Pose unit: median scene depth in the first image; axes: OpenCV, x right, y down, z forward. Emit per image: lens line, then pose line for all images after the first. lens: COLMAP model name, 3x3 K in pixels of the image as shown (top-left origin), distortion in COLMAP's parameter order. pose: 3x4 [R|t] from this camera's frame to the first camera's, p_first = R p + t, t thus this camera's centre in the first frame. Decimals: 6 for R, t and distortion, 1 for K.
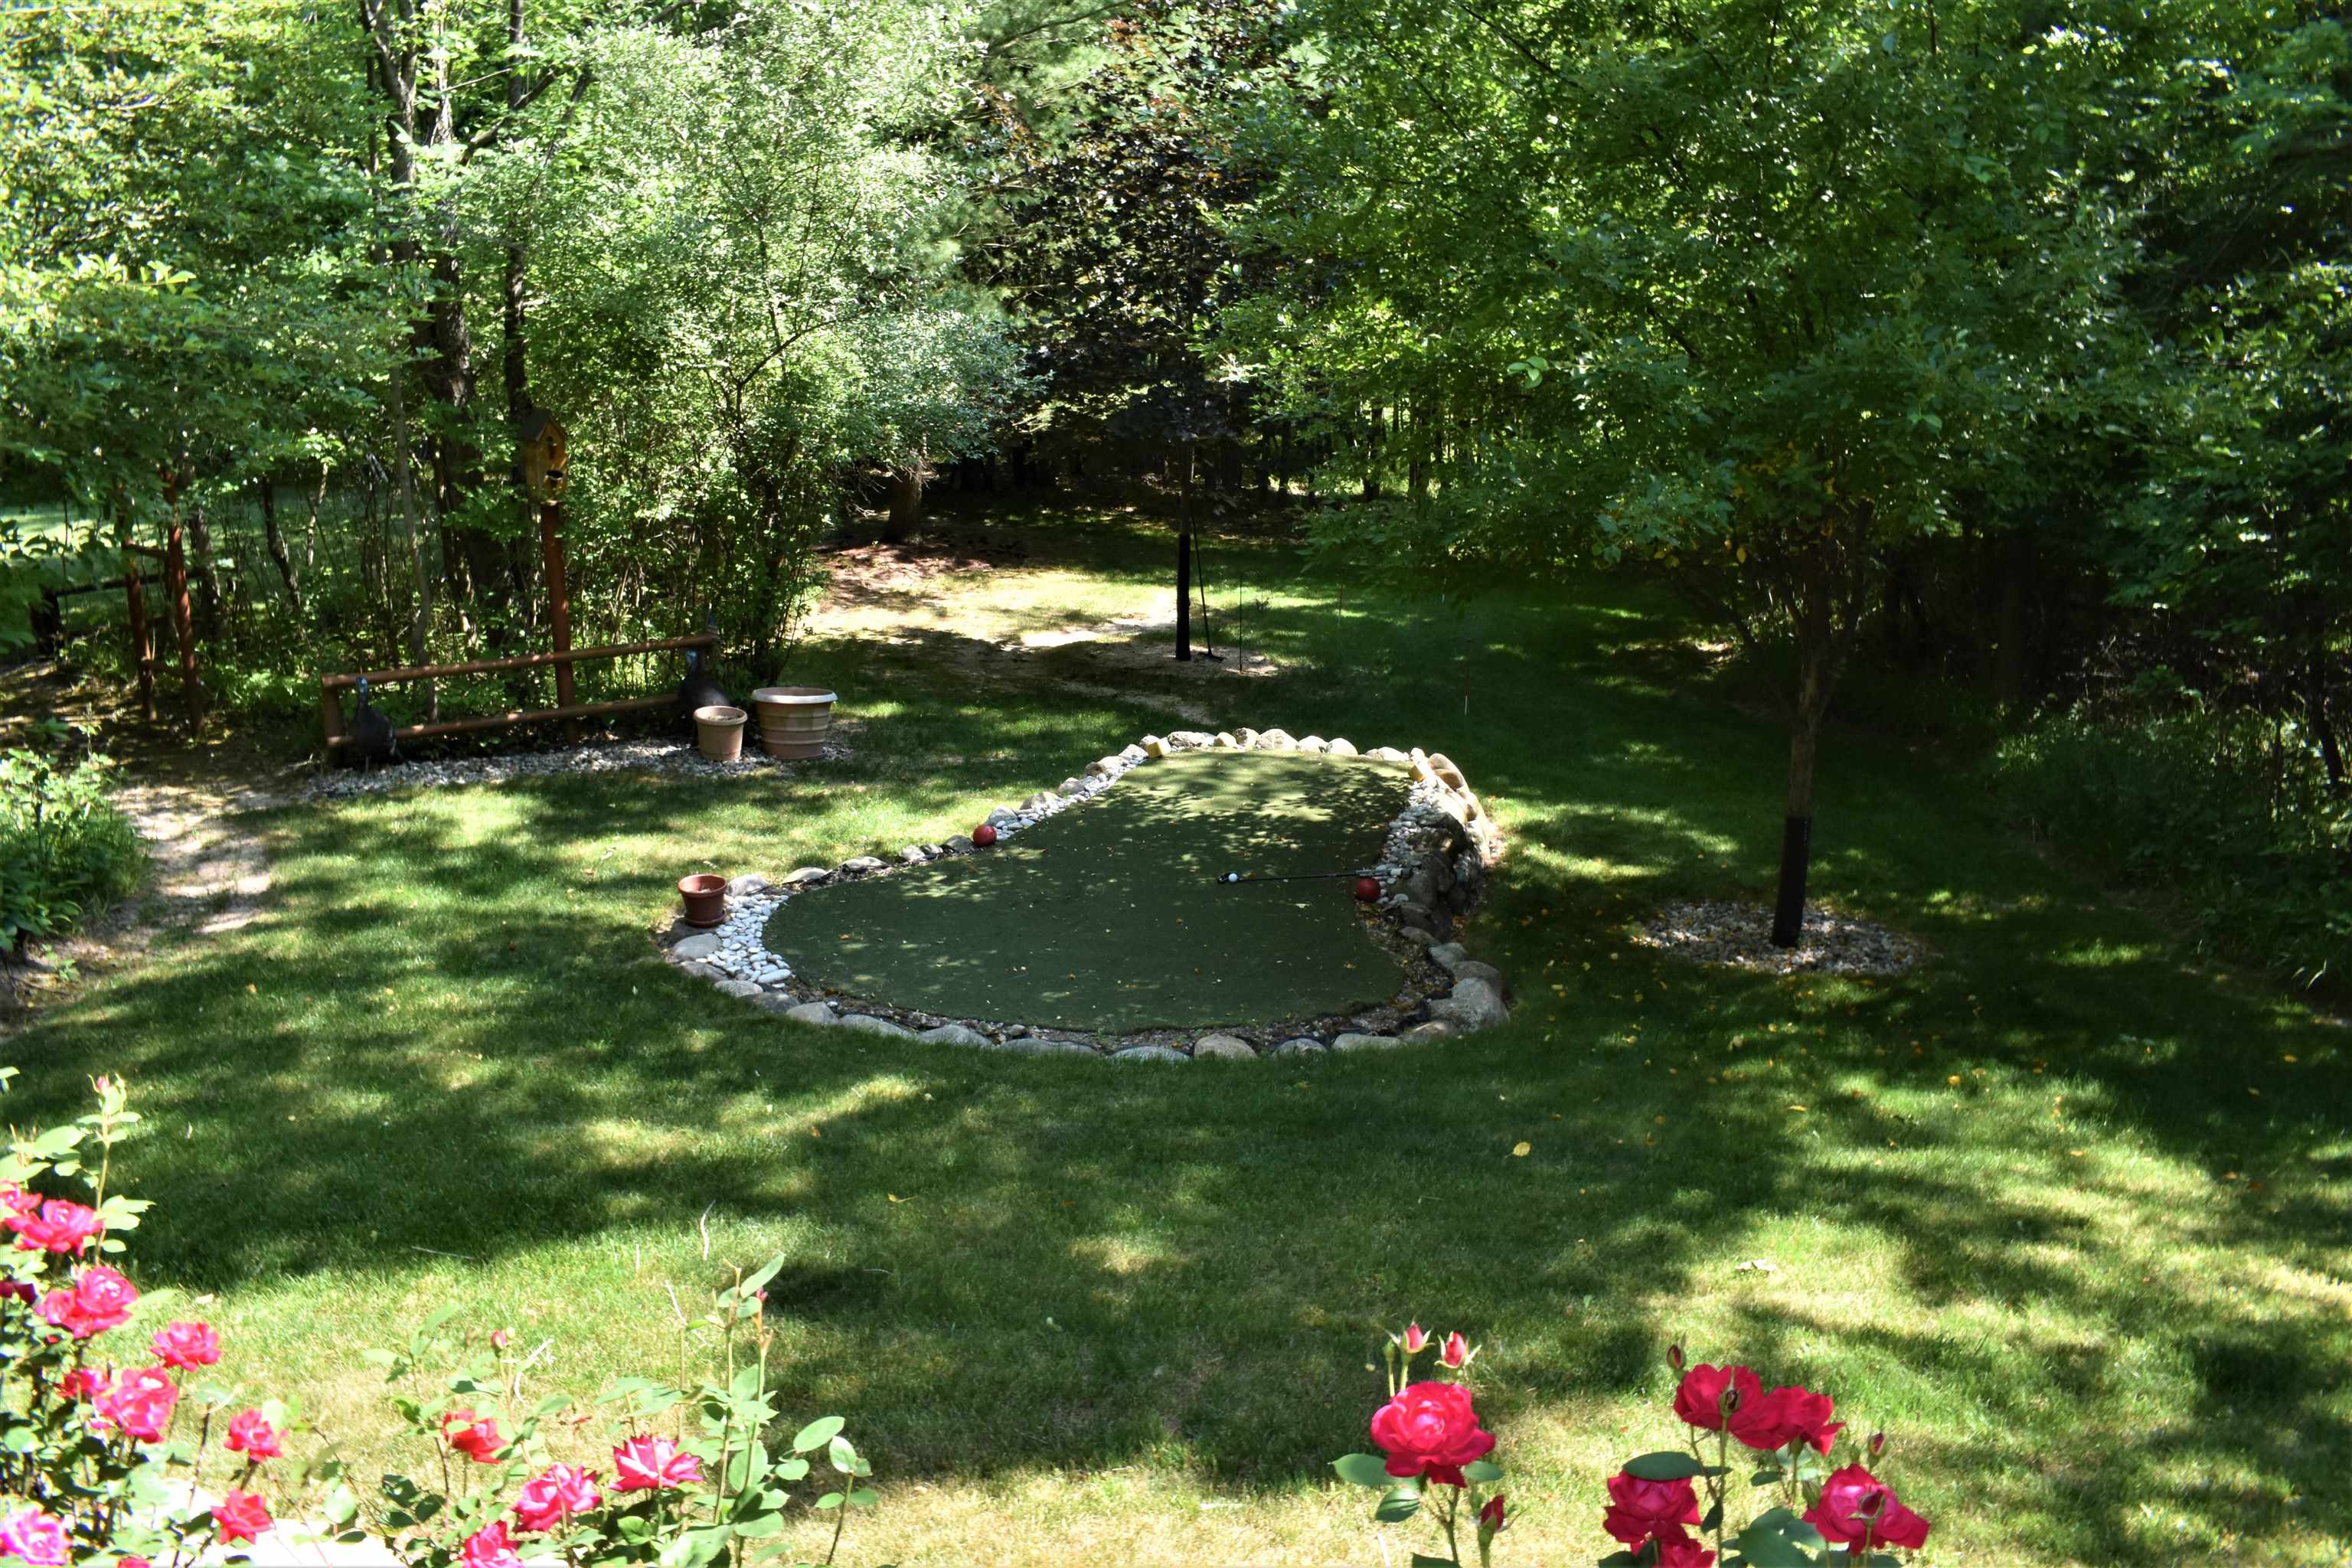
lens RADIAL K [[1847.1, 0, 1200.9], [0, 1847.1, 781.3], [0, 0, 1]] dist [-0.093398, 0.016266]
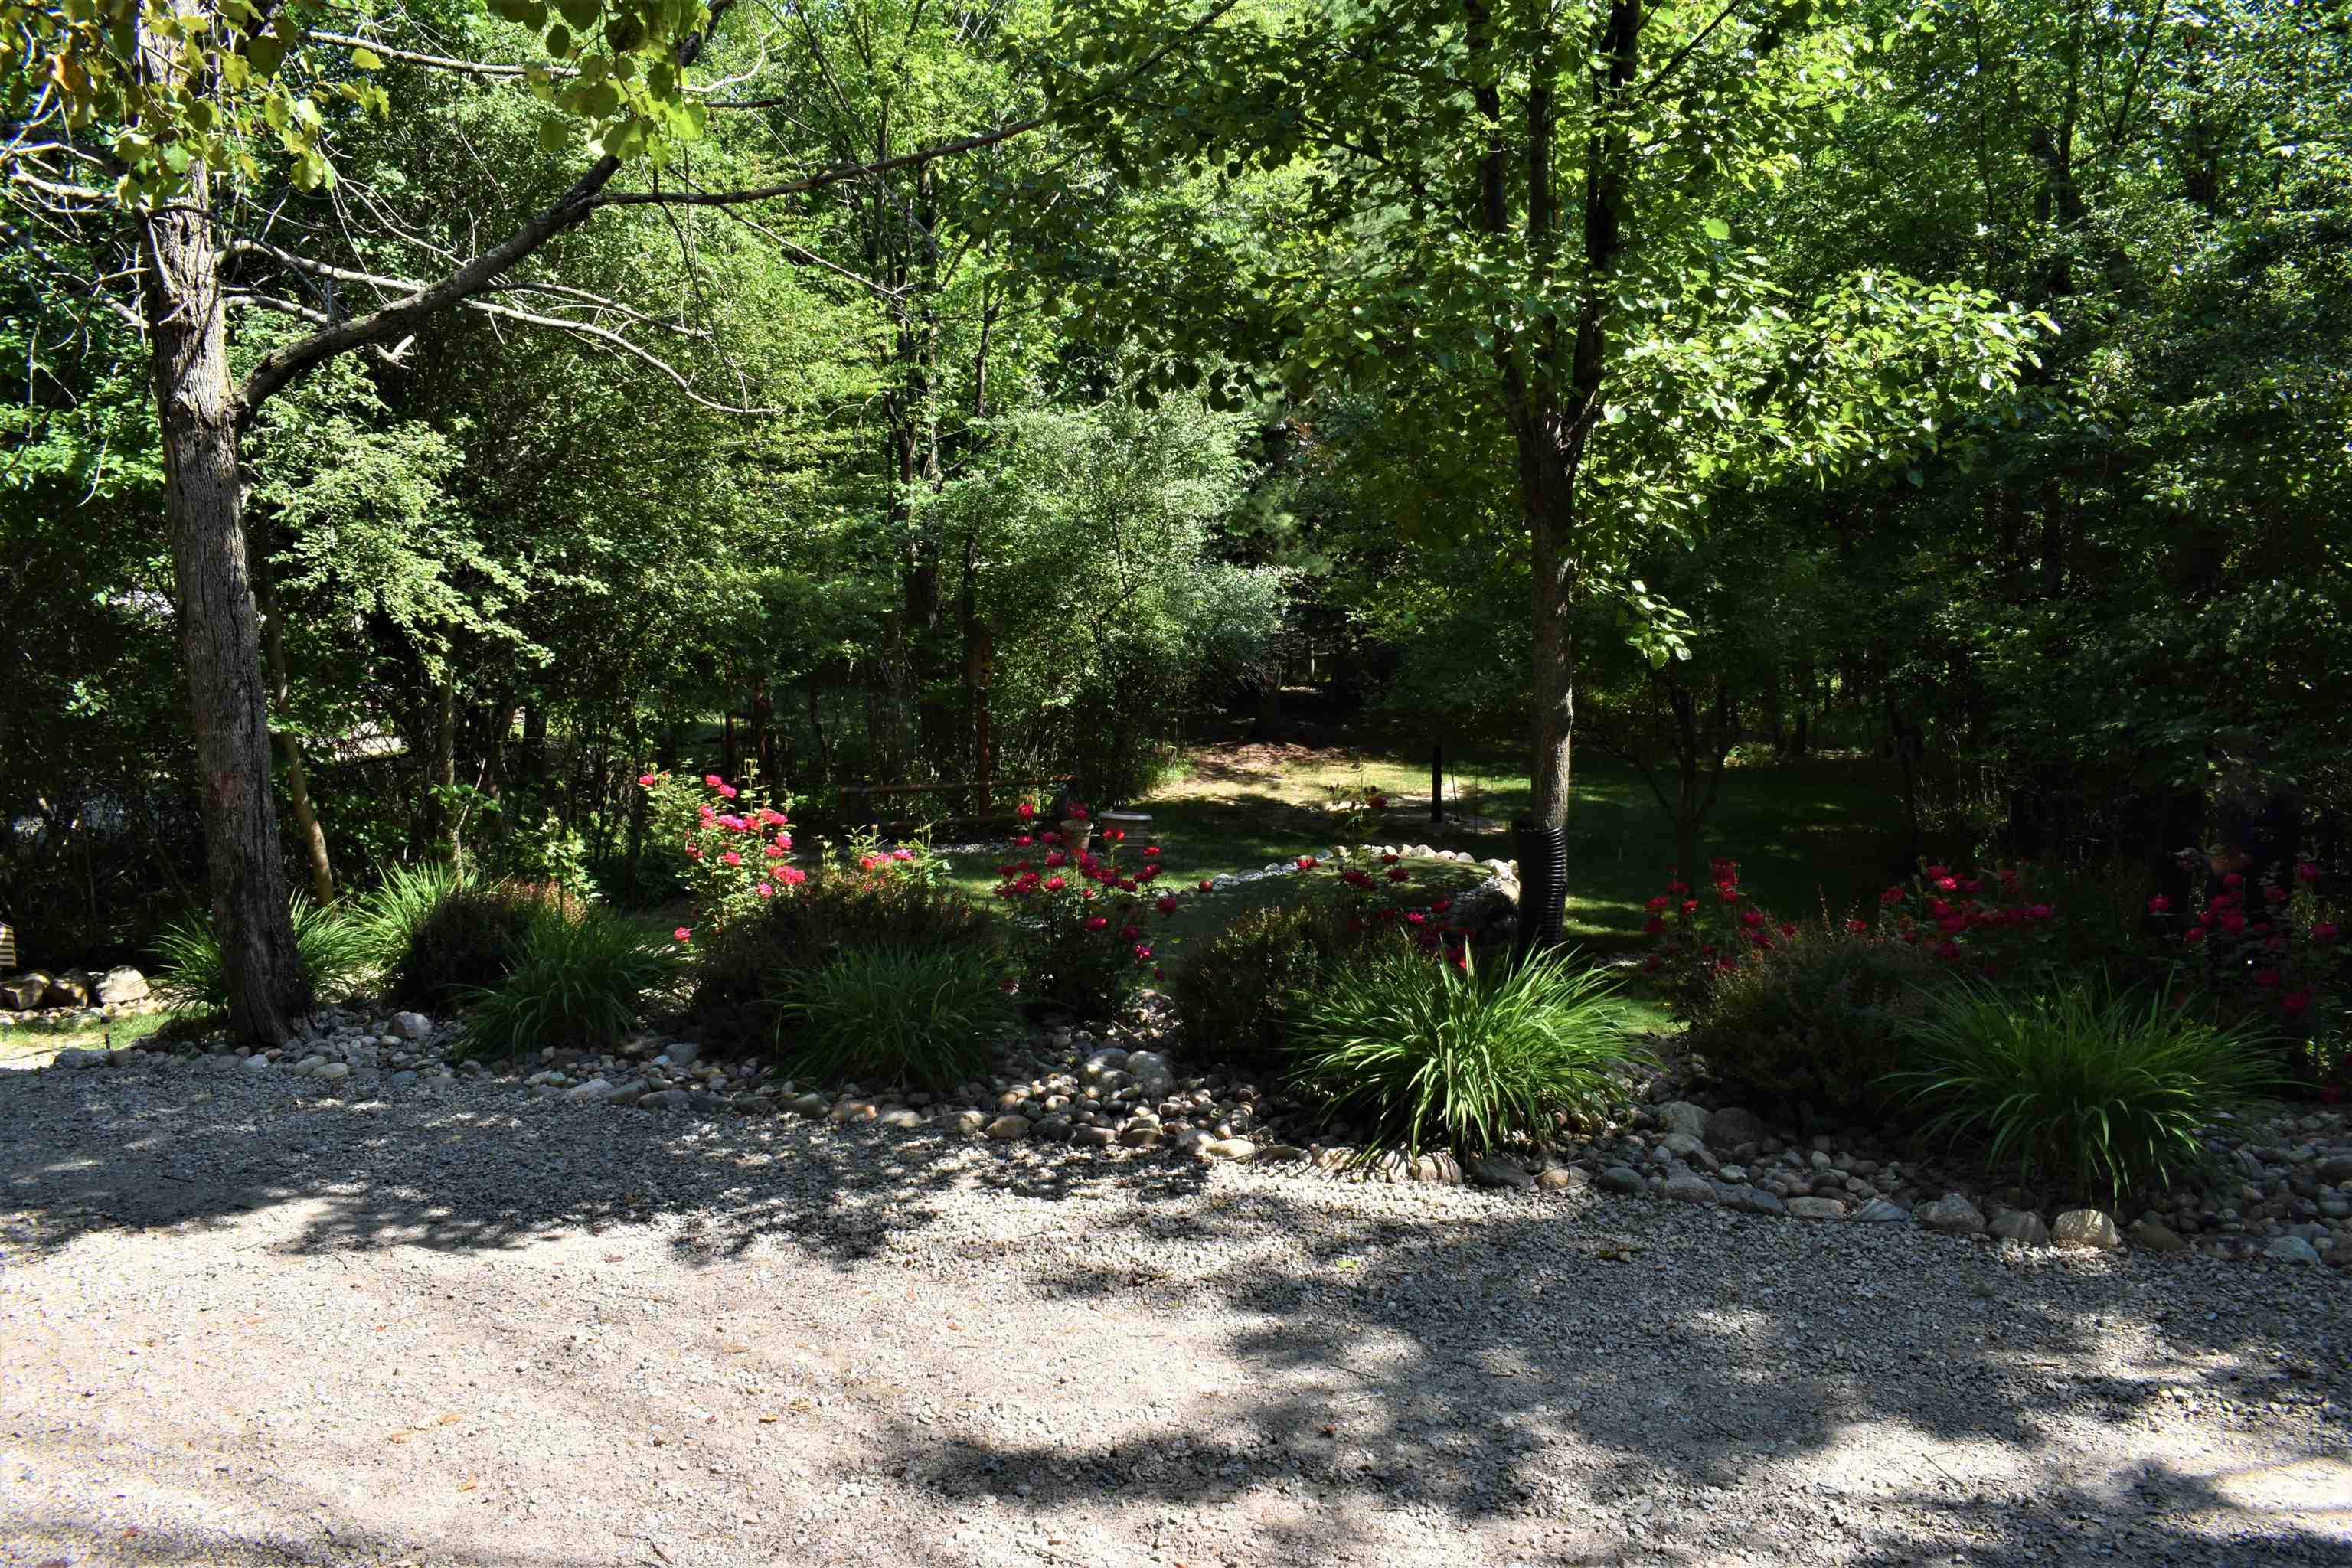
lens RADIAL K [[1847.1, 0, 1200.9], [0, 1847.1, 781.3], [0, 0, 1]] dist [-0.093398, 0.016266]
pose [[0.968273, 0.026744, -0.248459, 0.215231], [-0.056800, 0.991787, -0.114599, 0.094091], [0.243353, 0.125076, 0.961839, -0.461702]]
